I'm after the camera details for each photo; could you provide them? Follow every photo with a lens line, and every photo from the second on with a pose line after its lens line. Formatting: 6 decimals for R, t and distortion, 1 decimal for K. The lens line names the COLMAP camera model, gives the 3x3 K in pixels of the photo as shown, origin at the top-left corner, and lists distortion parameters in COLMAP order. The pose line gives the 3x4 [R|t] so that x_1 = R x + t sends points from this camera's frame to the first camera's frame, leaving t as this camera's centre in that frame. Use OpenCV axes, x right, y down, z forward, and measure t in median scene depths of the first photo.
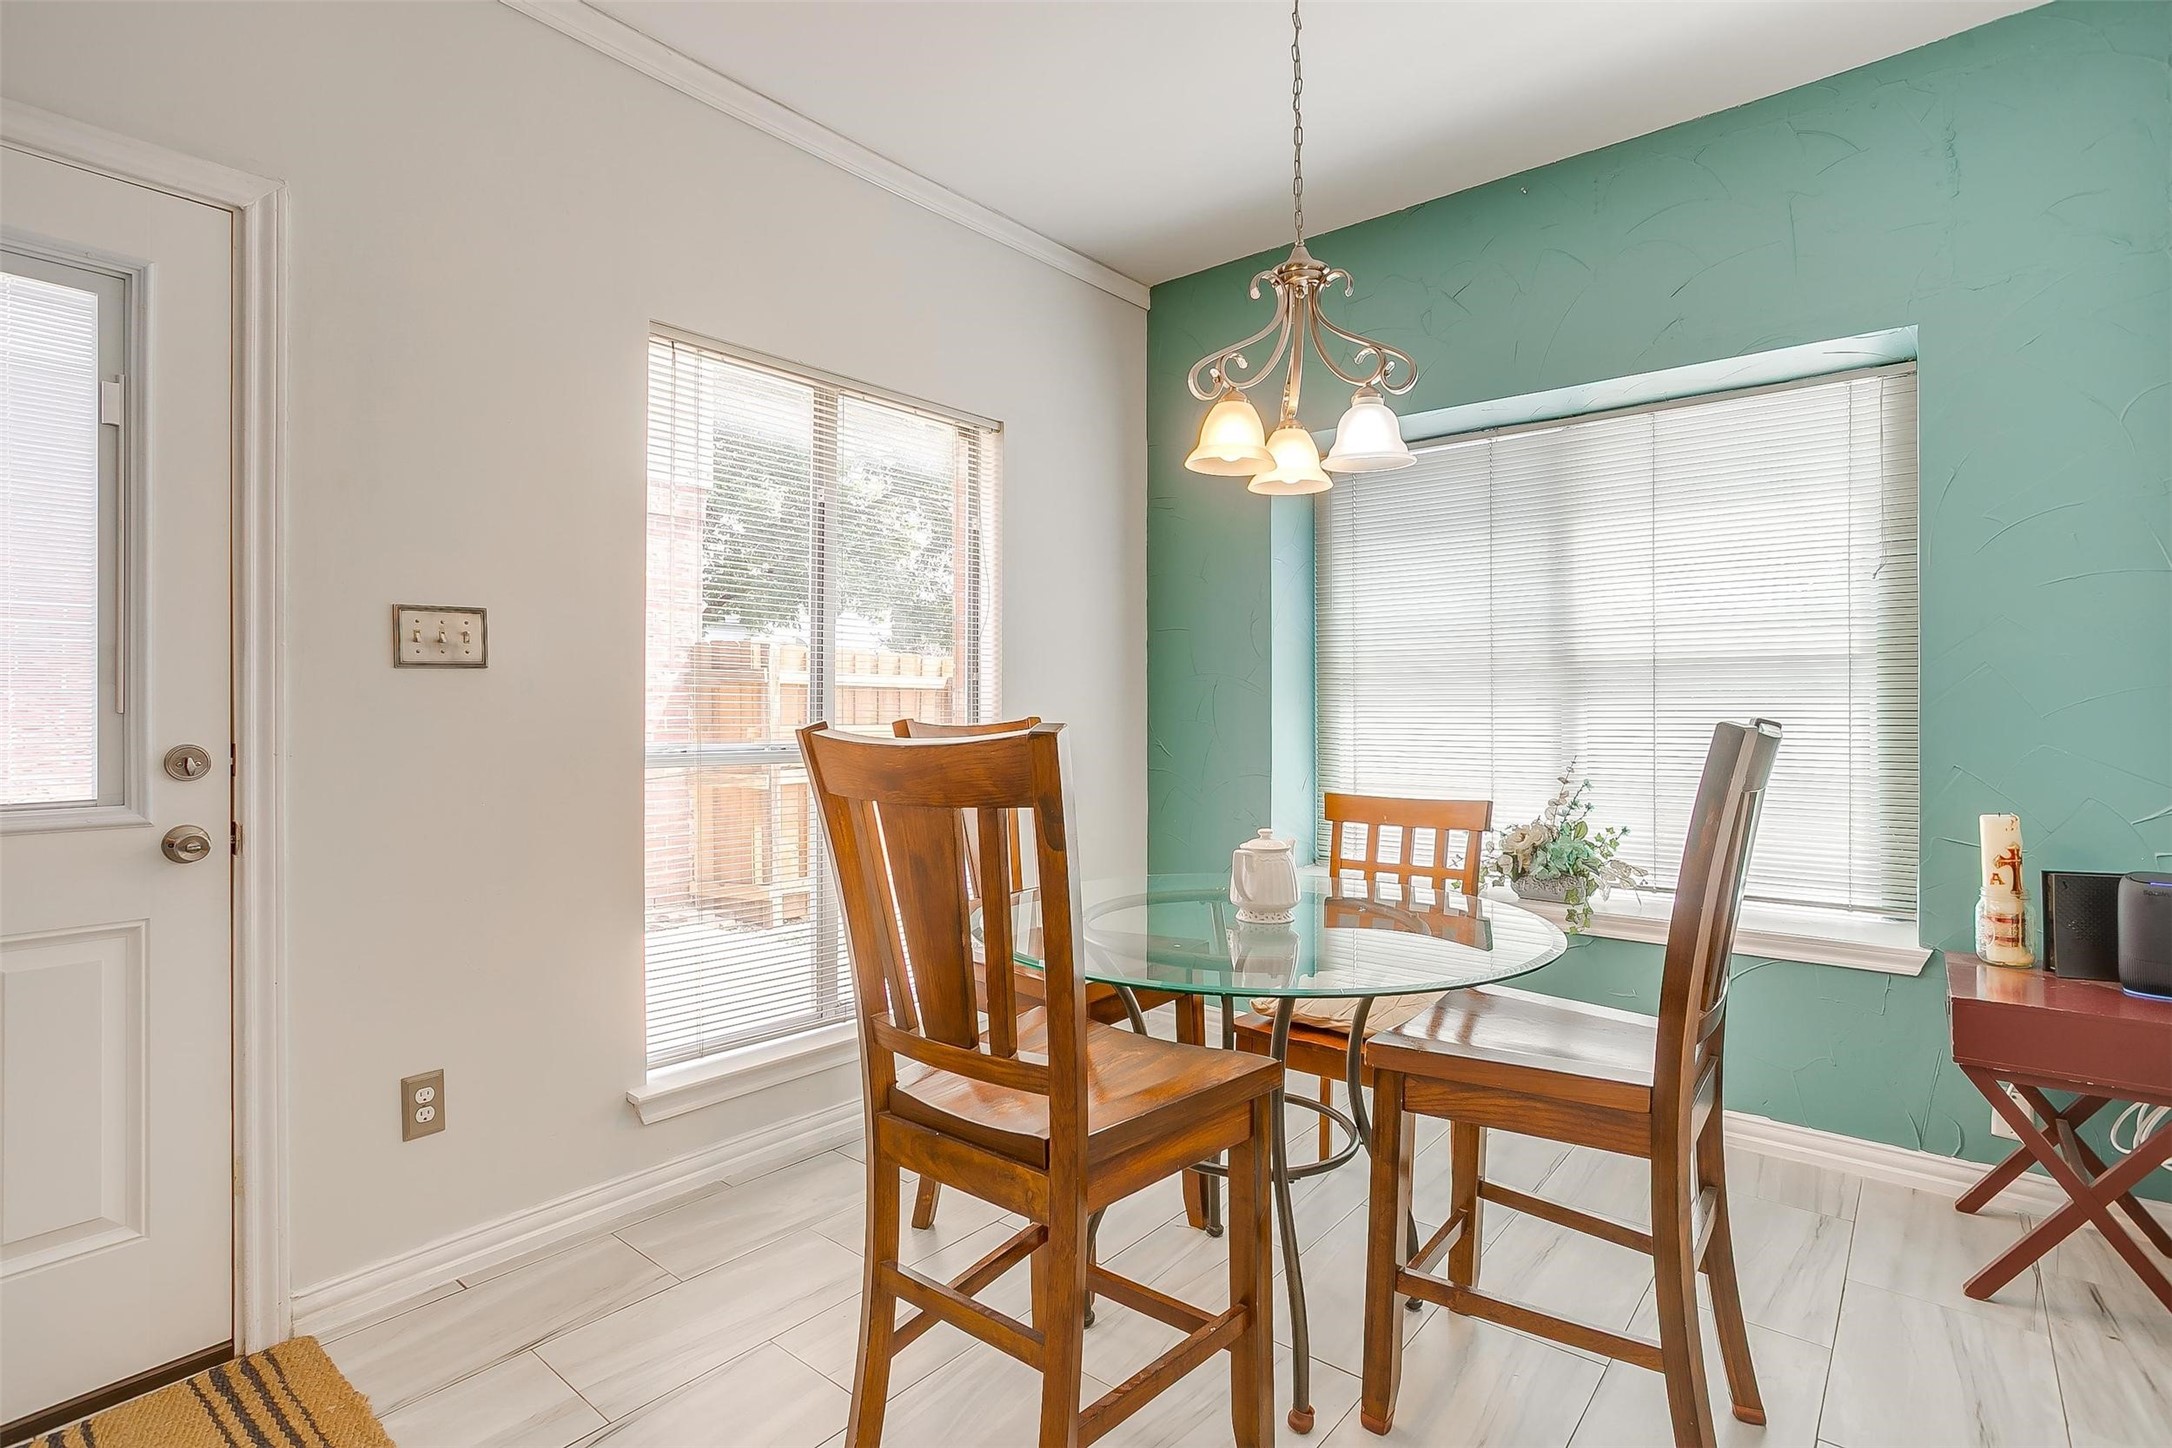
lens RADIAL K [[1058.4, 0, 1067.0], [0, 1058.4, 728.5], [0, 0, 1]] dist [-0.059921, 0.035110]
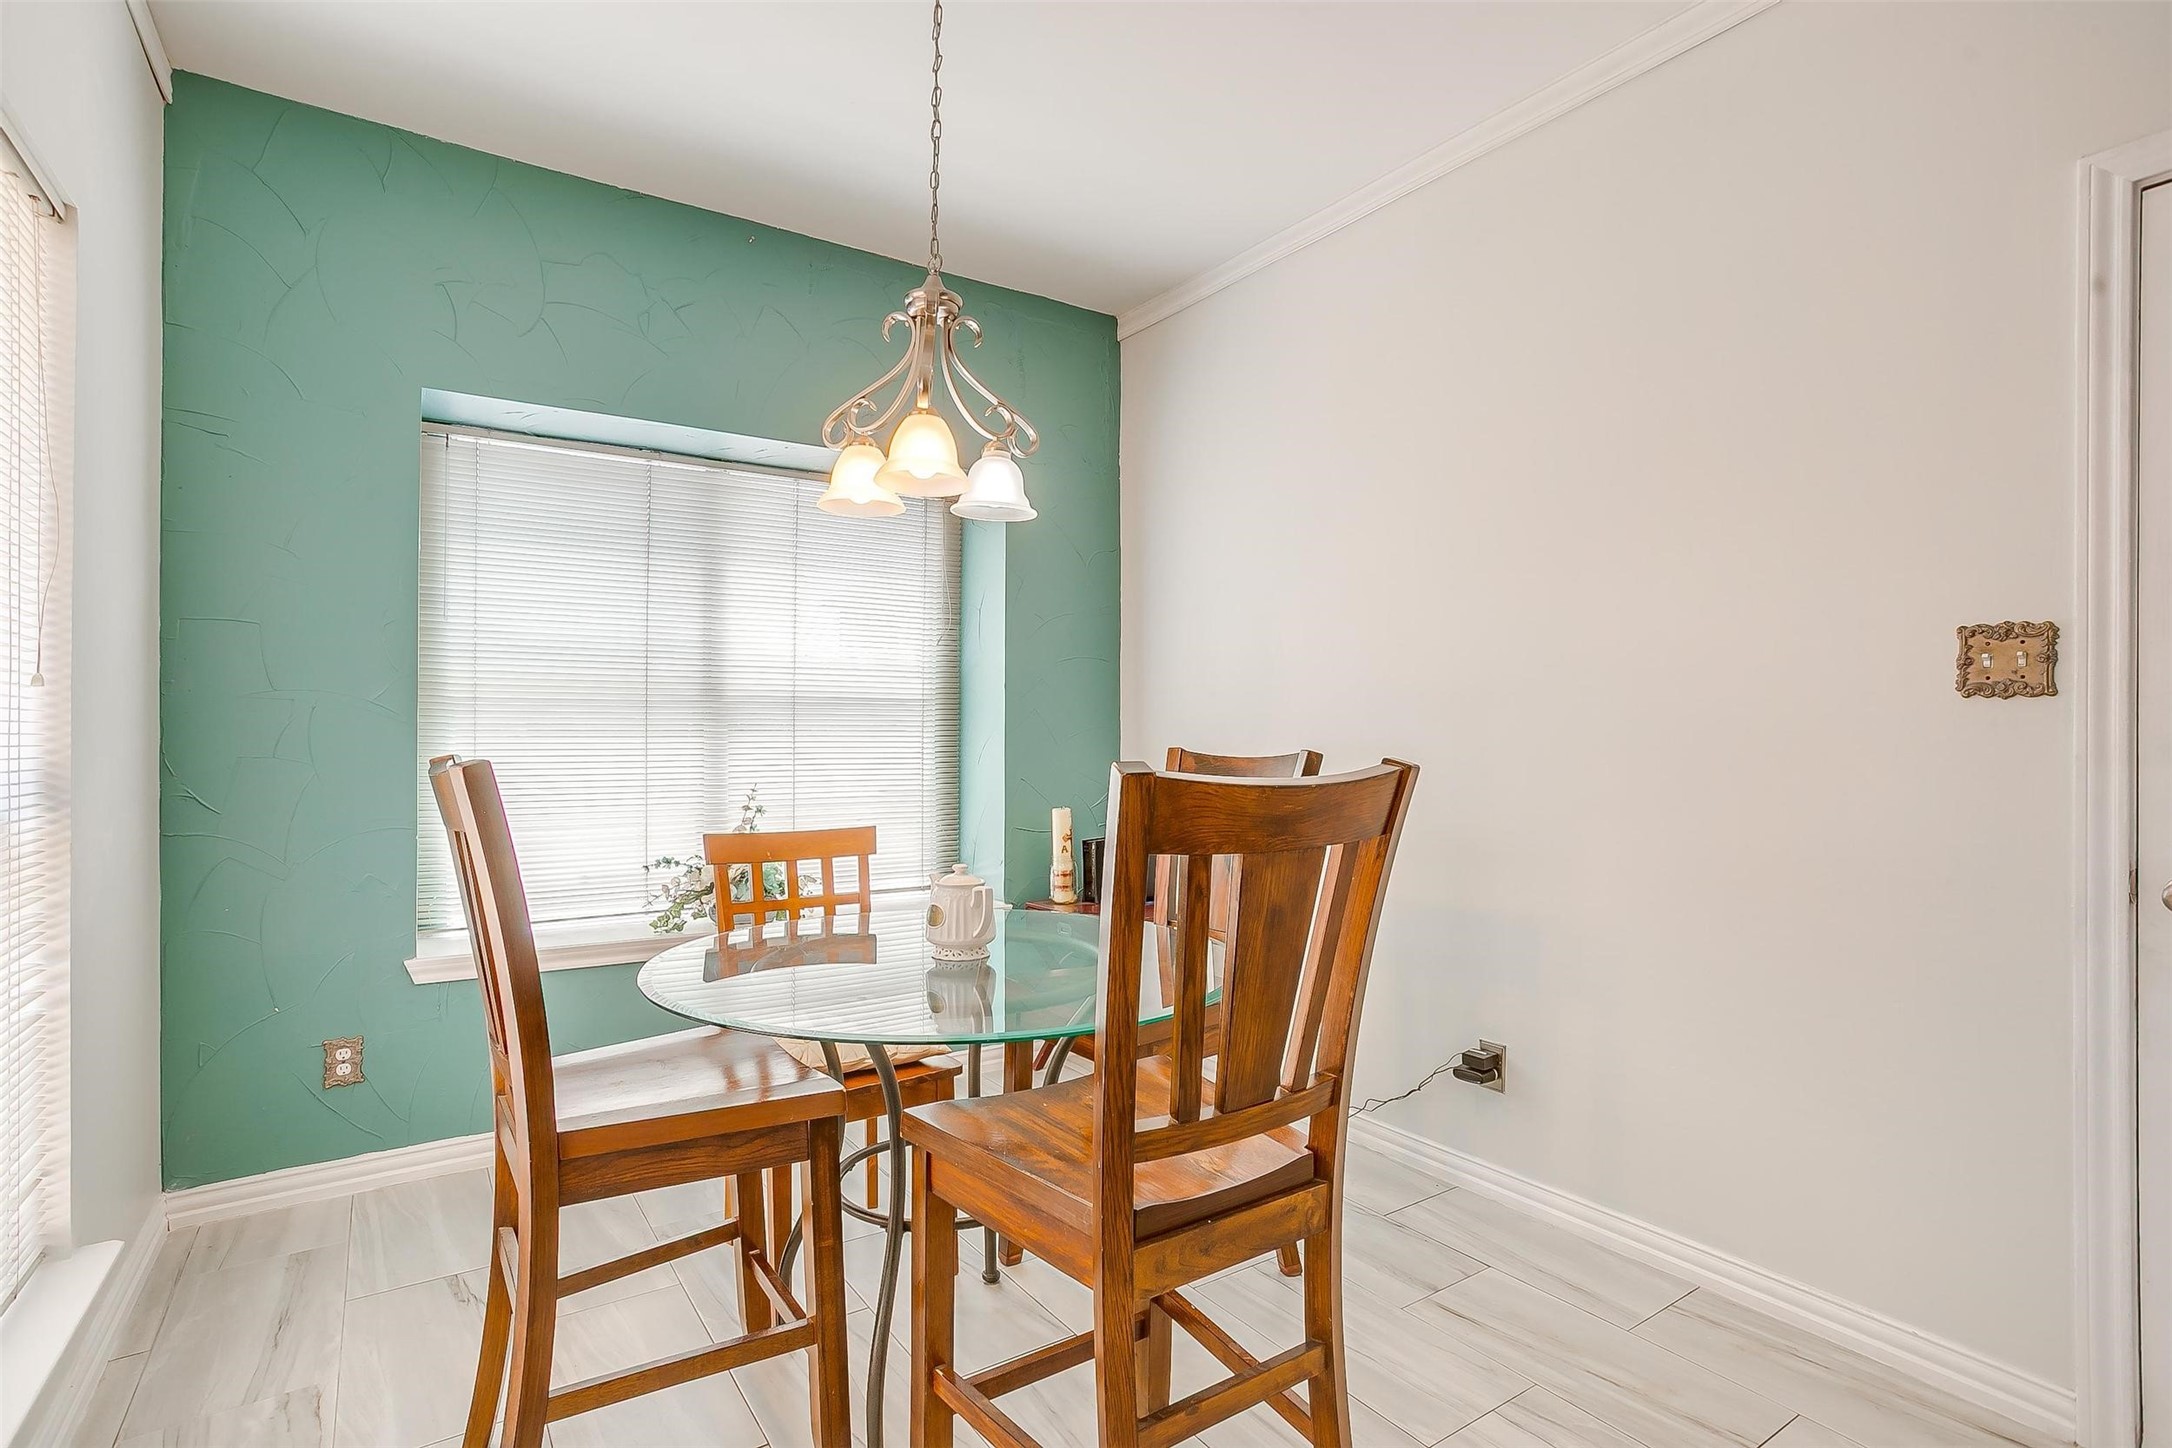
lens RADIAL K [[1060.4, 0, 1056.8], [0, 1060.4, 736.3], [0, 0, 1]] dist [-0.064315, 0.050427]
pose [[0.289808, 0.005191, 0.957071, -0.622827], [0.015488, 0.999829, -0.010113, -0.008223], [-0.956959, 0.017754, 0.289678, 0.537014]]
